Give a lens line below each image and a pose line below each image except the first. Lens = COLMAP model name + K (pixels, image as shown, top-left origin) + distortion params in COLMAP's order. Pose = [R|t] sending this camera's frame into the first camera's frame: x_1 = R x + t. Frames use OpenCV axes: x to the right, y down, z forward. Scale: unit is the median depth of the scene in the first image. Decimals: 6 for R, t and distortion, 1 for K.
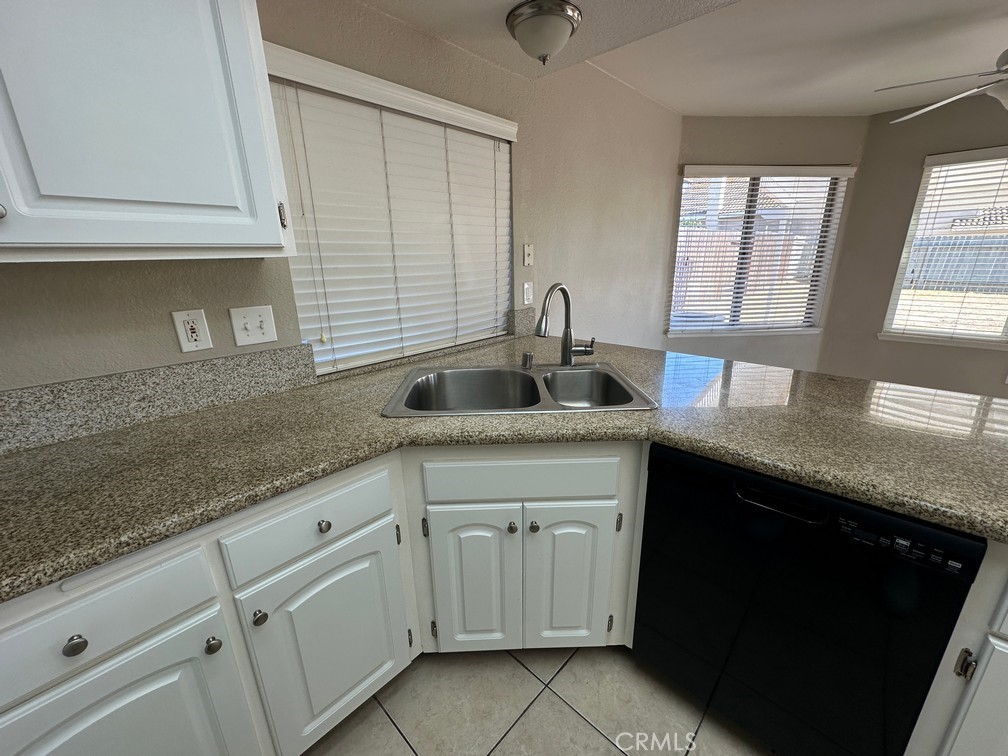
lens RADIAL K [[401.1, 0, 503.3], [0, 401.1, 377.8], [0, 0, 1]] dist [-0.002911, -0.000023]
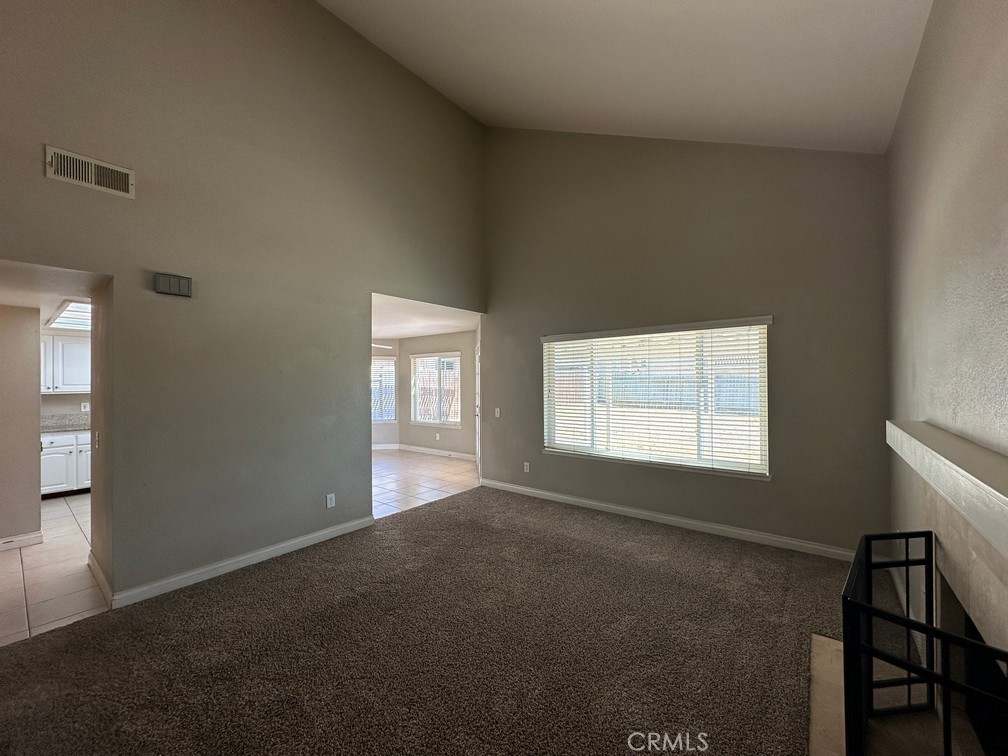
lens RADIAL K [[401.1, 0, 503.3], [0, 401.1, 377.8], [0, 0, 1]] dist [-0.002911, -0.000023]
pose [[0.995490, 0.016409, 0.093438, 2.639482], [0.011934, 0.955444, -0.294931, 0.718624], [-0.094115, 0.294716, 0.950939, -2.898239]]
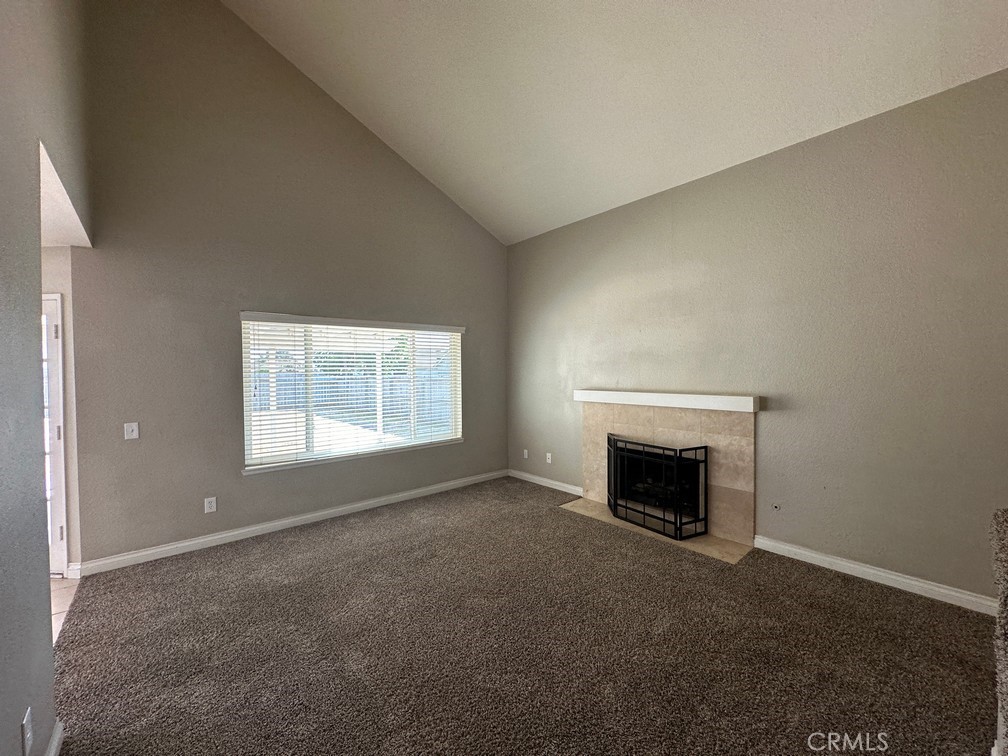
lens RADIAL K [[407.4, 0, 501.7], [0, 407.4, 379.3], [0, 0, 1]] dist [-0.000260, 0.000051]
pose [[0.098506, 0.000232, 0.995136, 1.195682], [0.294098, 0.955325, -0.029335, 0.354557], [-0.950685, 0.295558, 0.094037, -1.570306]]
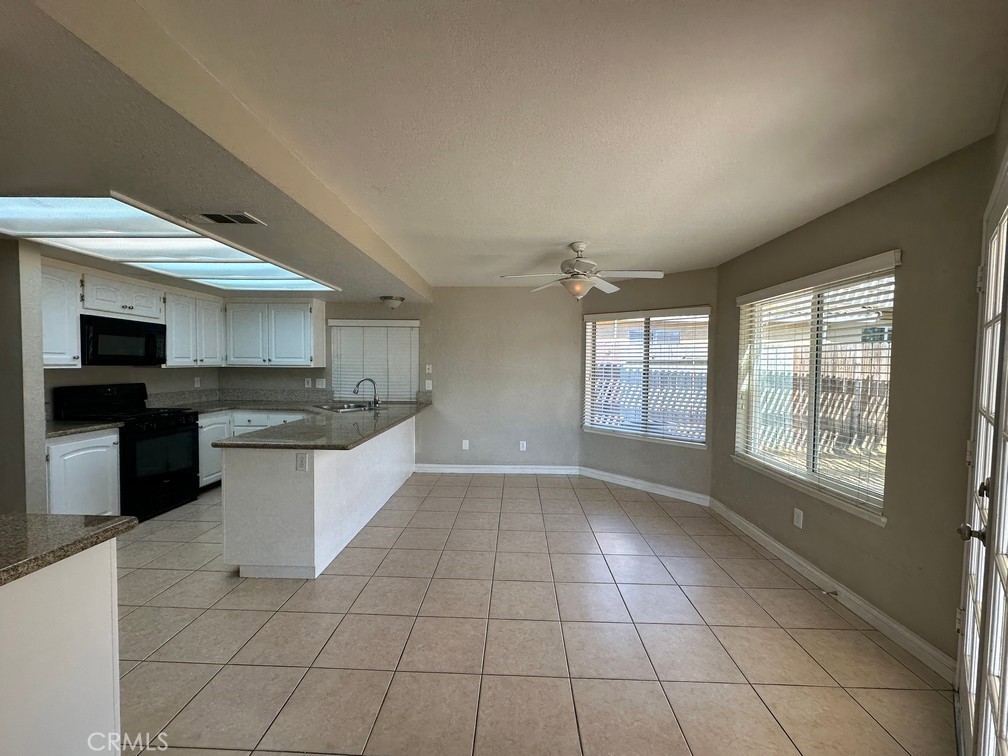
lens RADIAL K [[401.1, 0, 503.3], [0, 401.1, 377.8], [0, 0, 1]] dist [-0.002911, -0.000023]
pose [[0.667965, 0.059551, -0.741806, 2.703806], [-0.239702, 0.960887, -0.138703, -0.053876], [0.704532, 0.270461, 0.656113, -0.251896]]
